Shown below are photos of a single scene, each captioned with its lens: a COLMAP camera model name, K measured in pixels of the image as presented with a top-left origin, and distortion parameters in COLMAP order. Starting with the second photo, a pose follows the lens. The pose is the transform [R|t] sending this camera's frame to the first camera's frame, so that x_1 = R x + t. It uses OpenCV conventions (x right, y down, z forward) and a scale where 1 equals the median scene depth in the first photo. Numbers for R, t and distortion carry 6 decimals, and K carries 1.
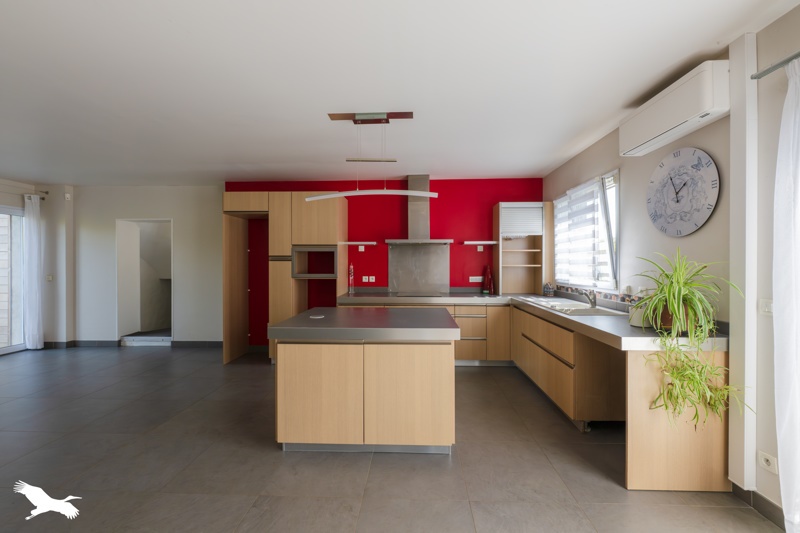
lens RADIAL K [[325.4, 0, 400.0], [0, 325.4, 266.5], [0, 0, 1]] dist [-0.000636, -0.000190]
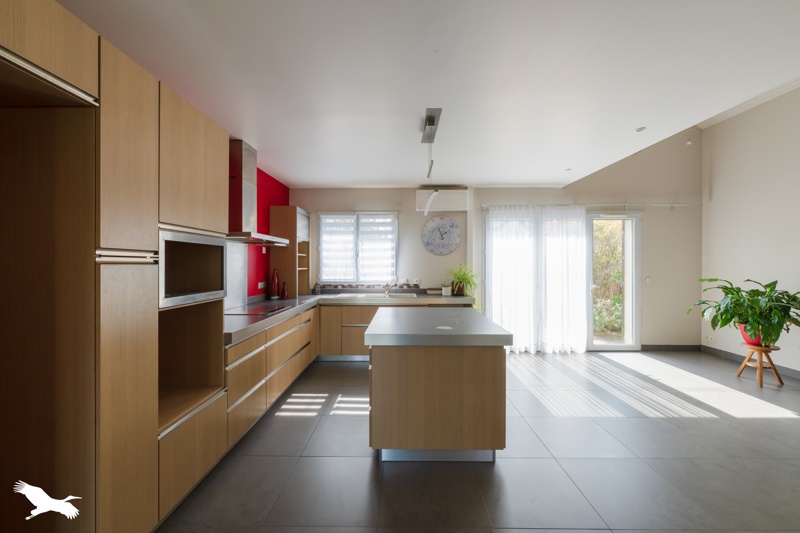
lens RADIAL K [[325.4, 0, 400.0], [0, 325.4, 266.5], [0, 0, 1]] dist [-0.000636, -0.000190]
pose [[-0.034707, -0.009078, 0.999356, -0.767821], [0.008818, 0.999917, 0.009389, -0.018957], [-0.999359, 0.009138, -0.034624, 0.753465]]
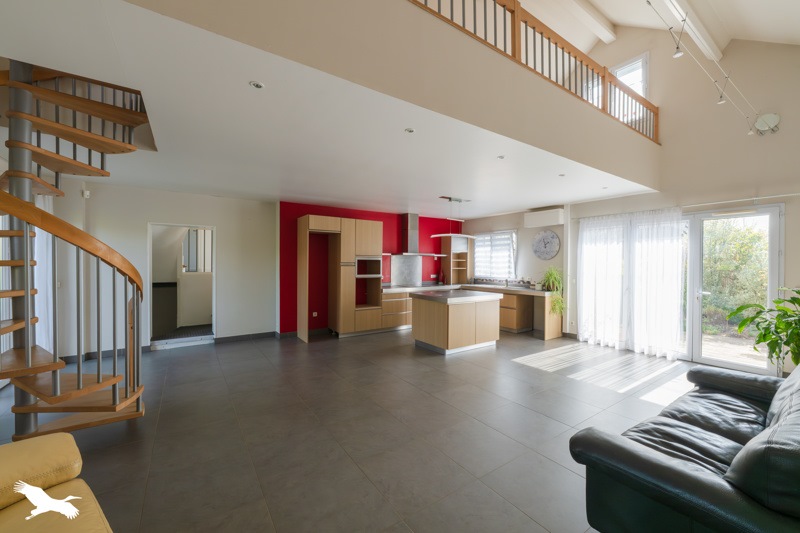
lens RADIAL K [[325.4, 0, 400.0], [0, 325.4, 266.5], [0, 0, 1]] dist [-0.000636, -0.000190]
pose [[0.797718, -0.000631, 0.603030, -1.093846], [-0.000926, 0.999997, 0.002271, -0.018684], [-0.603030, -0.002370, 0.797715, -0.311158]]
